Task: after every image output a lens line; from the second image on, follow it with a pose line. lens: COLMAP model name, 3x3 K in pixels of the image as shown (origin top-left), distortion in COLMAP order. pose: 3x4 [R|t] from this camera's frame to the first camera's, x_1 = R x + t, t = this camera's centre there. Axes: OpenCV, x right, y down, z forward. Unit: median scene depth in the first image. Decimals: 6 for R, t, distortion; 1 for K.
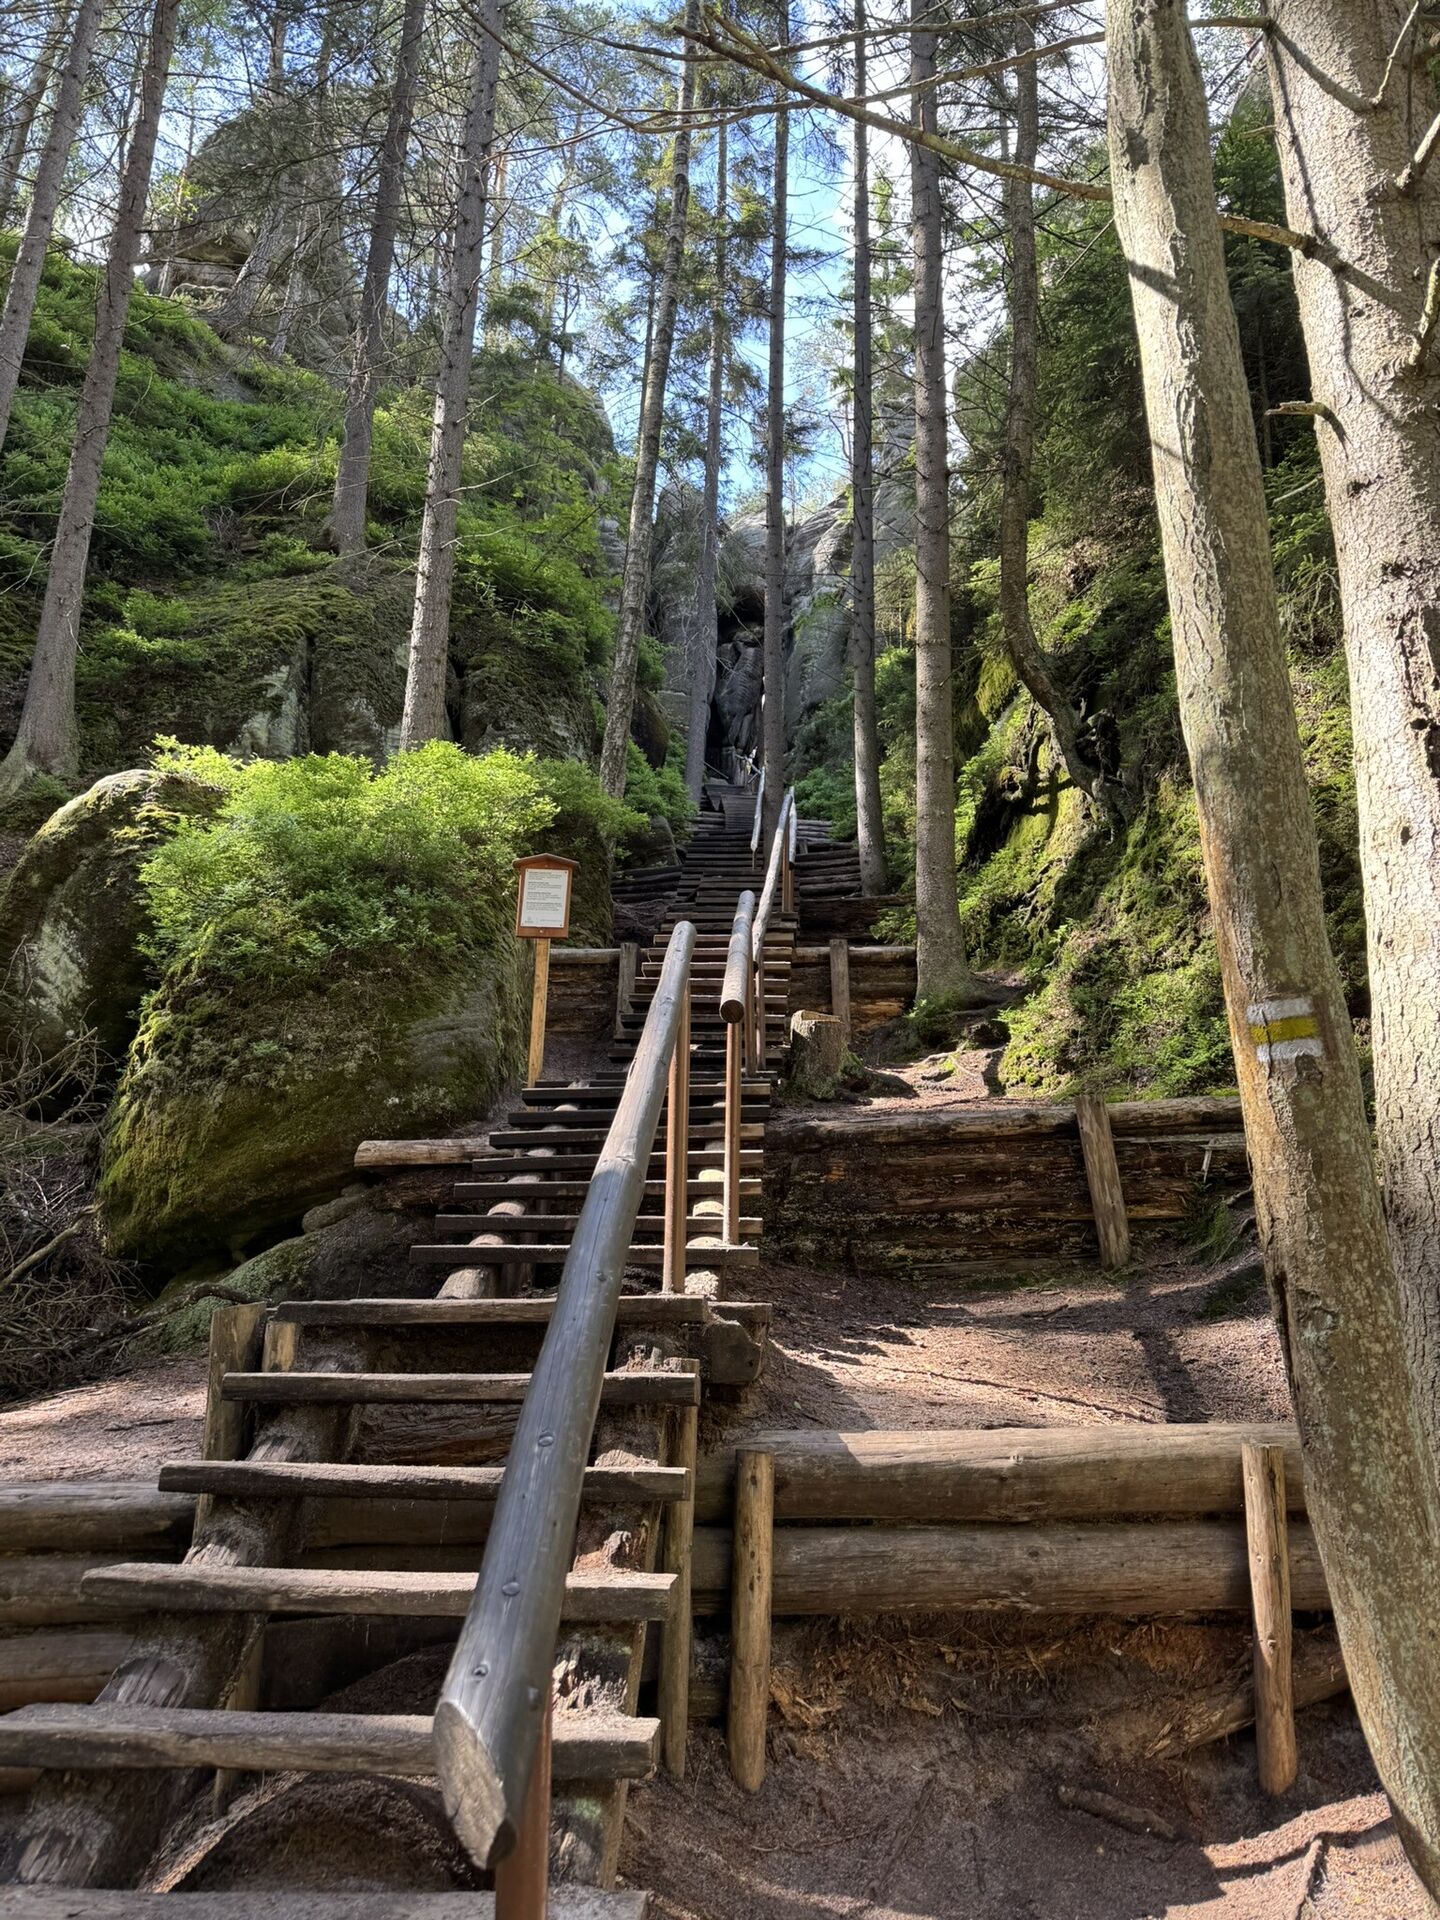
lens RADIAL K [[1350.1, 0, 720.0], [0, 1350.1, 960.0], [0, 0, 1]] dist [0.189275, -0.324130]
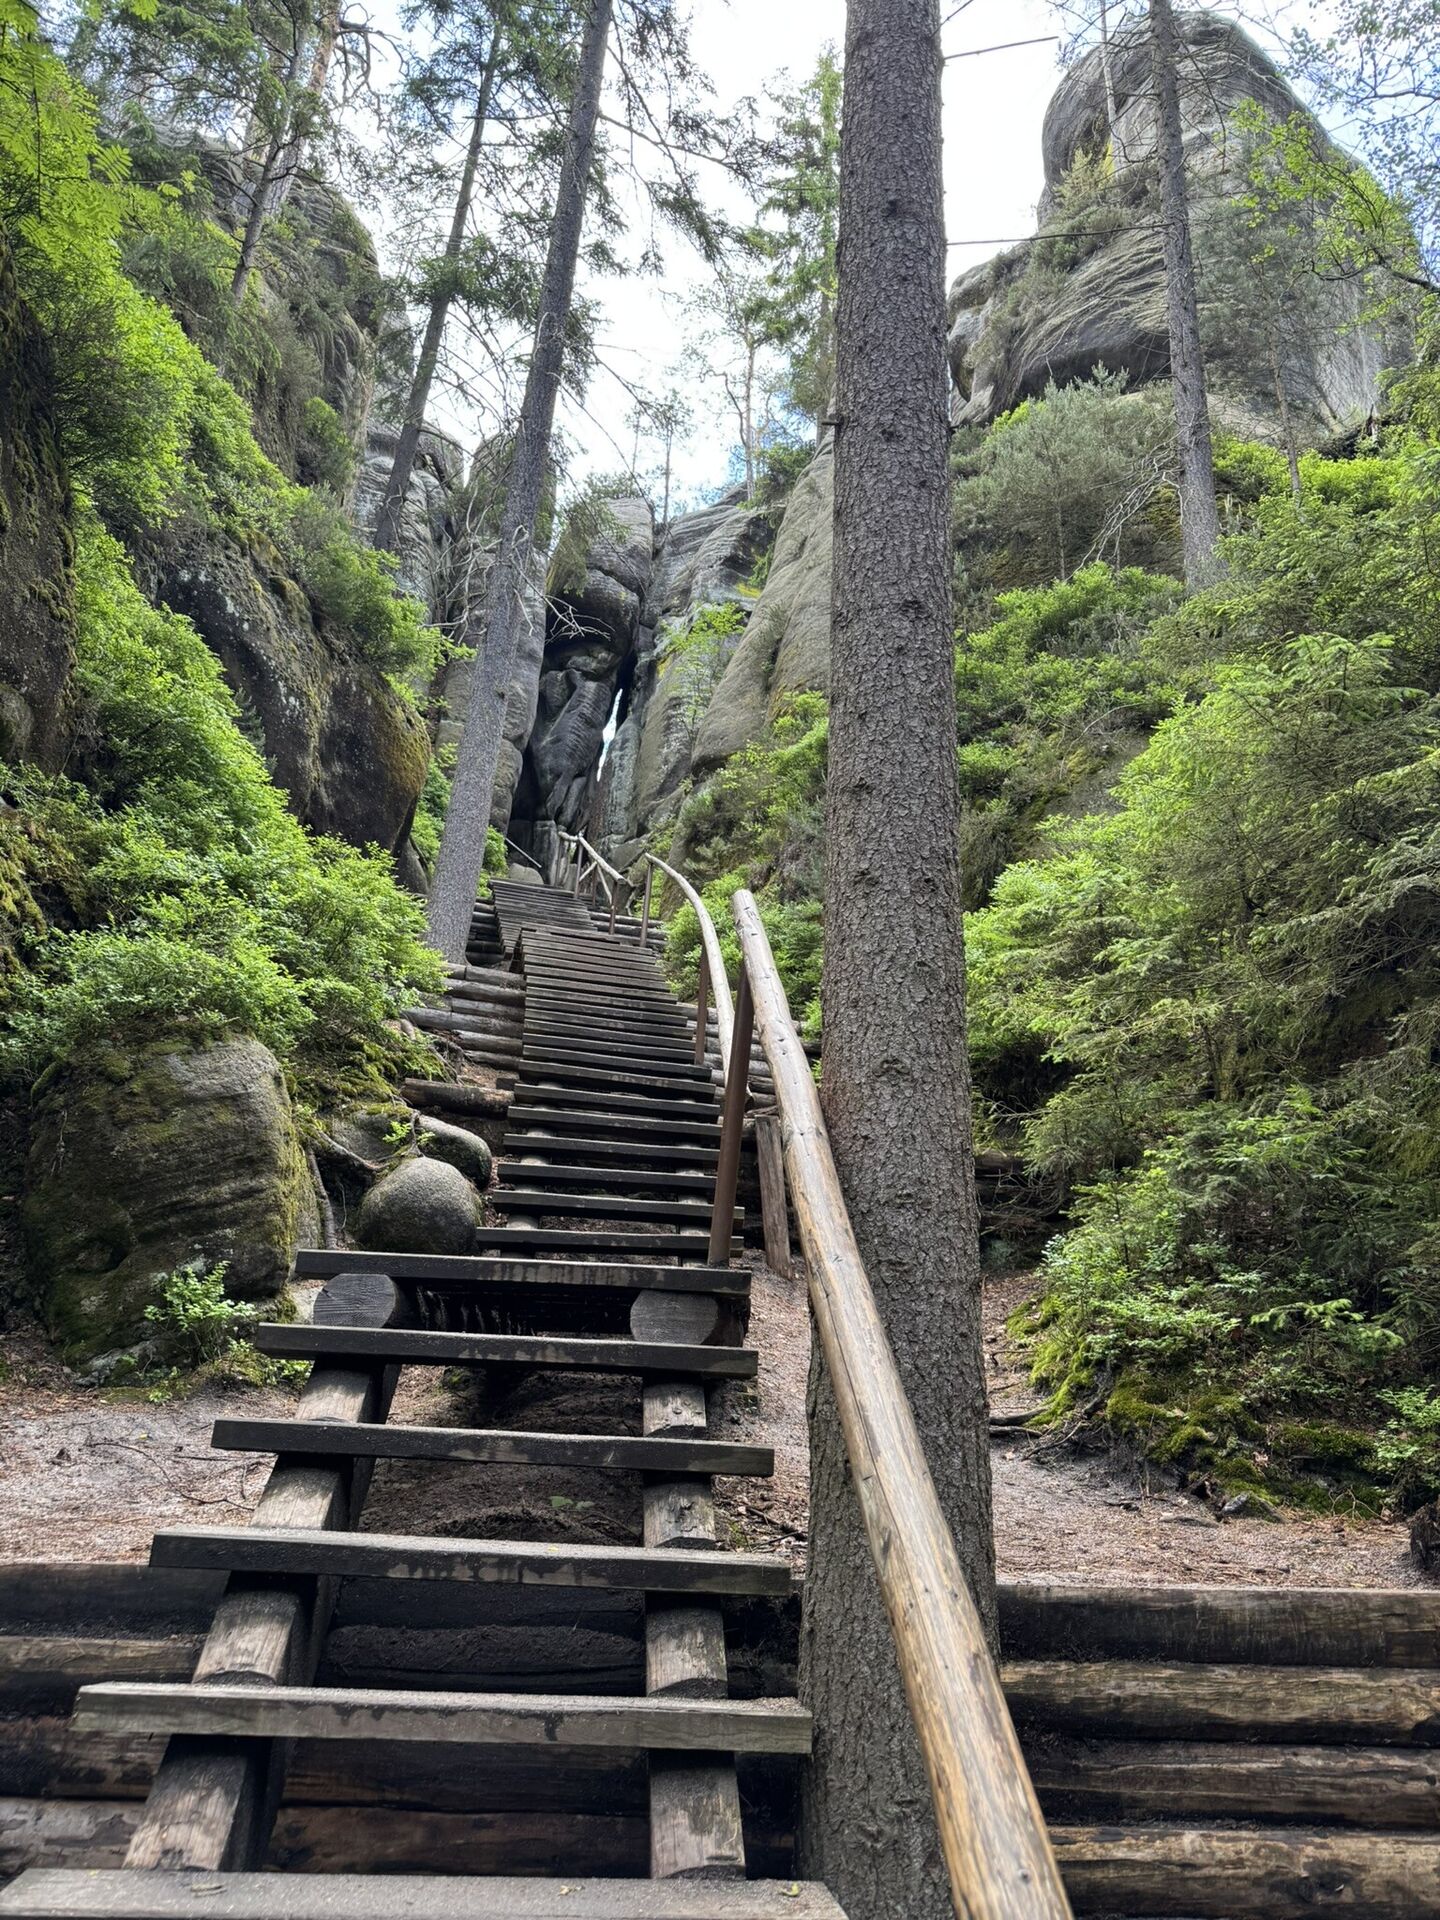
lens RADIAL K [[1350.1, 0, 720.0], [0, 1350.1, 960.0], [0, 0, 1]] dist [0.189275, -0.324130]
pose [[0.984935, 0.095282, 0.144304, 0.001879], [-0.085780, 0.993802, -0.070712, -0.099582], [-0.150147, 0.057268, 0.987004, 0.674480]]
